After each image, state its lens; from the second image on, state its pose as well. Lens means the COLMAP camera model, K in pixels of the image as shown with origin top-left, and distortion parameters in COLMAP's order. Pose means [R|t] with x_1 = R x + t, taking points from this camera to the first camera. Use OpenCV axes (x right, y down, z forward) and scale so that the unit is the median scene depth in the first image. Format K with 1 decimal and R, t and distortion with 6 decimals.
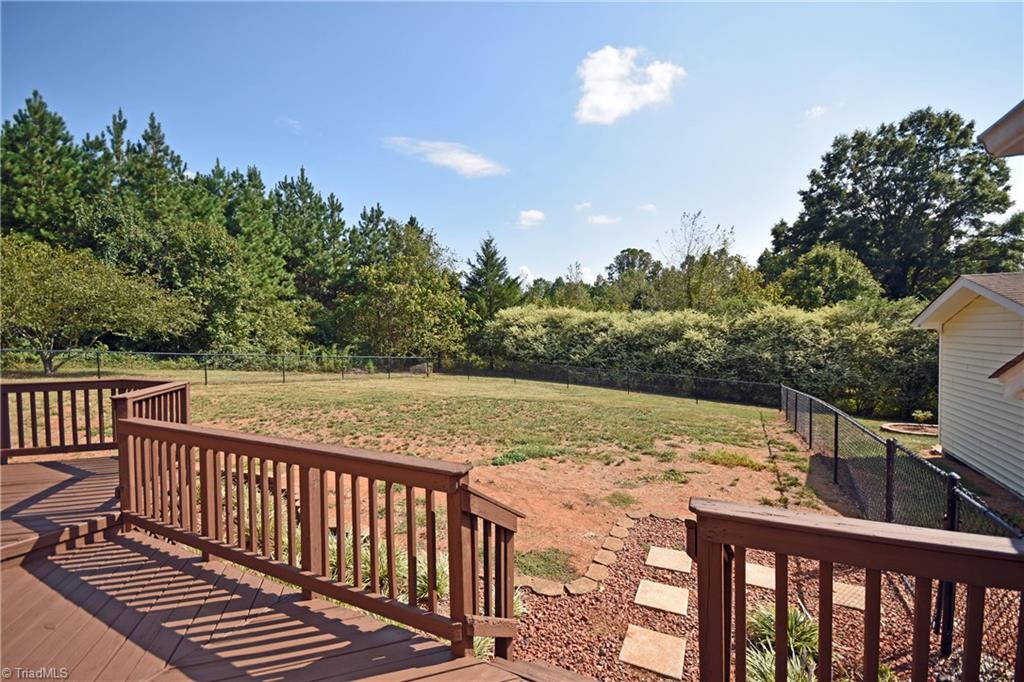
lens RADIAL K [[449.4, 0, 512.6], [0, 449.4, 347.9], [0, 0, 1]] dist [0.026454, -0.019553]
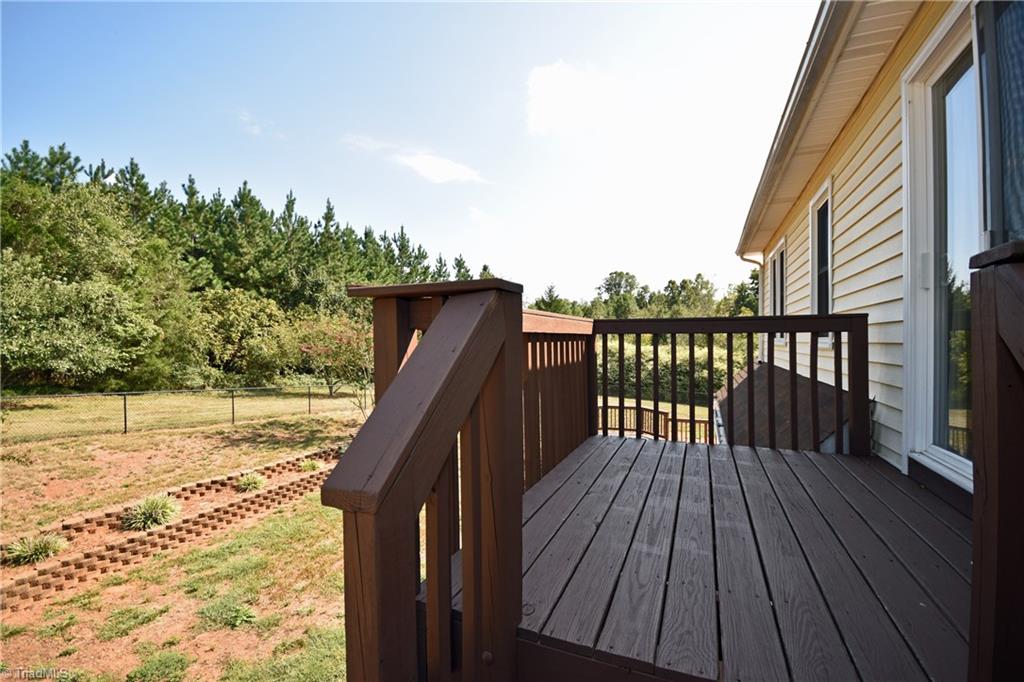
lens RADIAL K [[449.4, 0, 512.6], [0, 449.4, 347.9], [0, 0, 1]] dist [0.026454, -0.019553]
pose [[0.997310, 0.004893, 0.073134, -0.090263], [-0.003558, 0.999825, -0.018383, -0.013354], [-0.073212, 0.018074, 0.997153, -0.097571]]
